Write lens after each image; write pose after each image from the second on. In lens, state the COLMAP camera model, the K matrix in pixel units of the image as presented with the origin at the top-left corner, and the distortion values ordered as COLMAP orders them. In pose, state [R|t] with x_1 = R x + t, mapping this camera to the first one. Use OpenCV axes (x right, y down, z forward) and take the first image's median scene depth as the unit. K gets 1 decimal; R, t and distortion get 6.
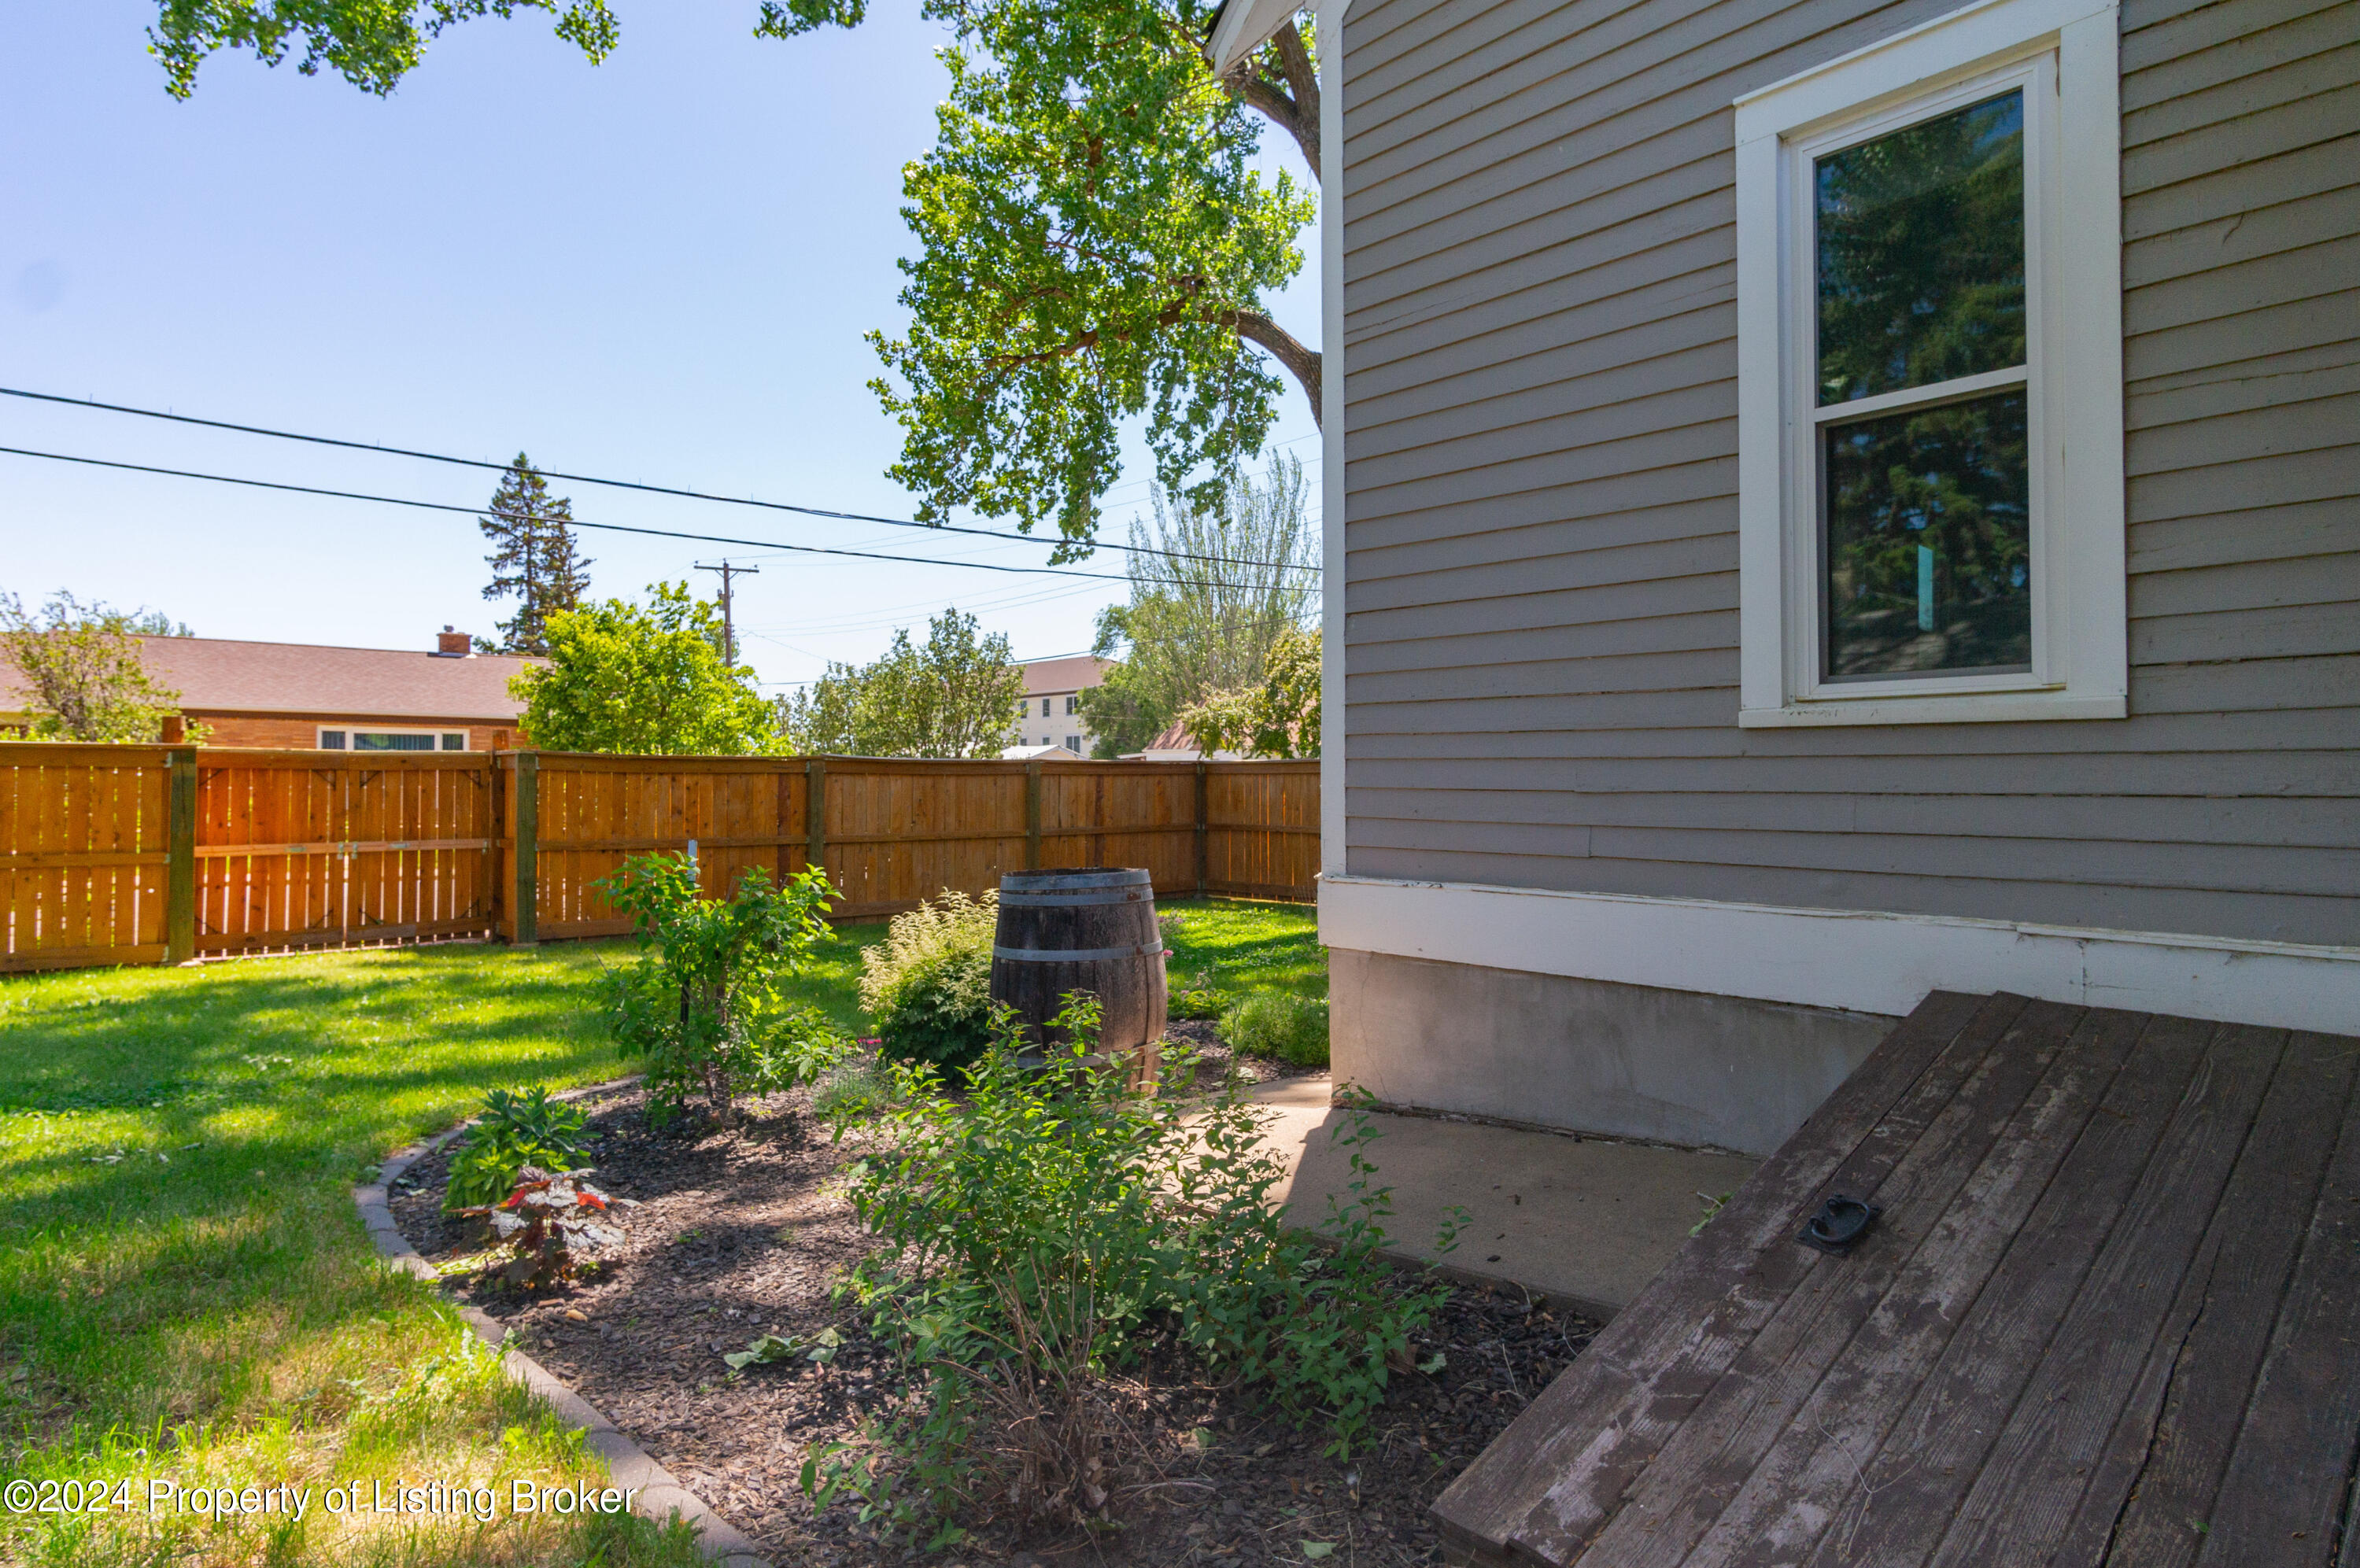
lens RADIAL K [[1193.1, 0, 1201.4], [0, 1193.1, 778.3], [0, 0, 1]] dist [0.005588, 0.000277]
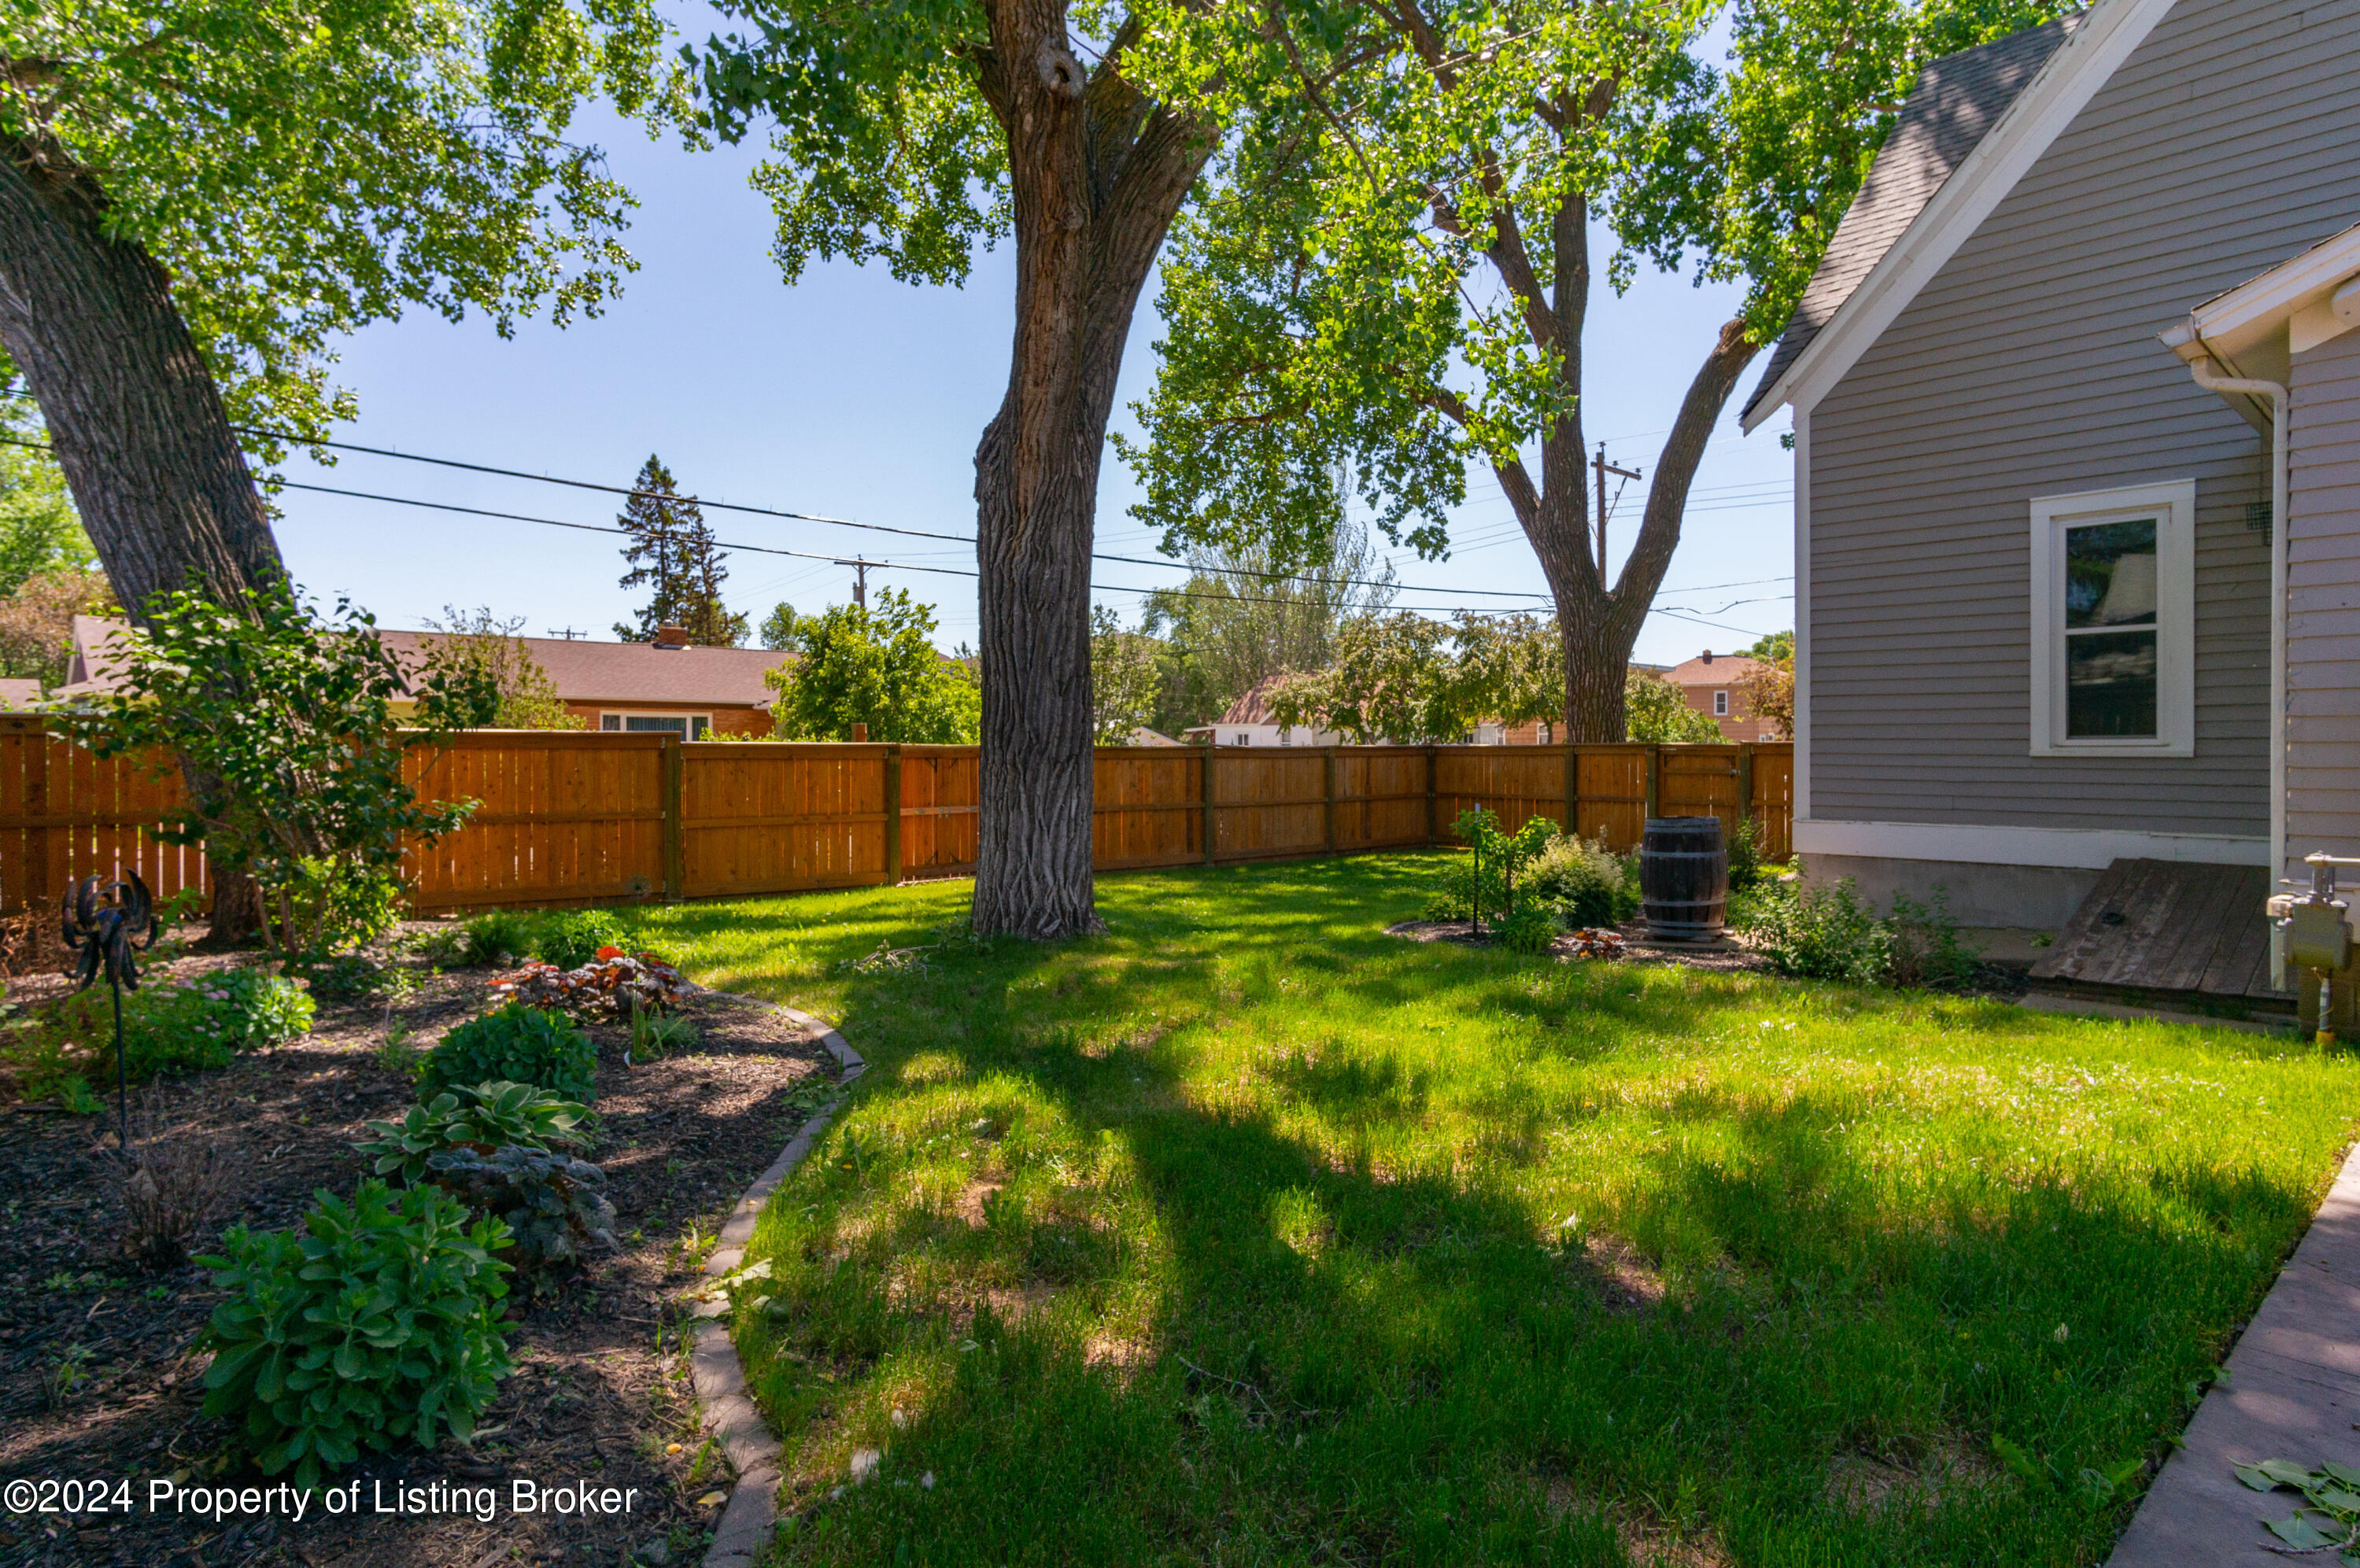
lens RADIAL K [[1193.1, 0, 1173.0], [0, 1193.1, 773.6], [0, 0, 1]] dist [0.005588, 0.000277]
pose [[0.999953, -0.001120, 0.009601, -0.178621], [0.000890, 0.999714, 0.023898, -0.008902], [-0.009625, -0.023888, 0.999668, -0.193383]]
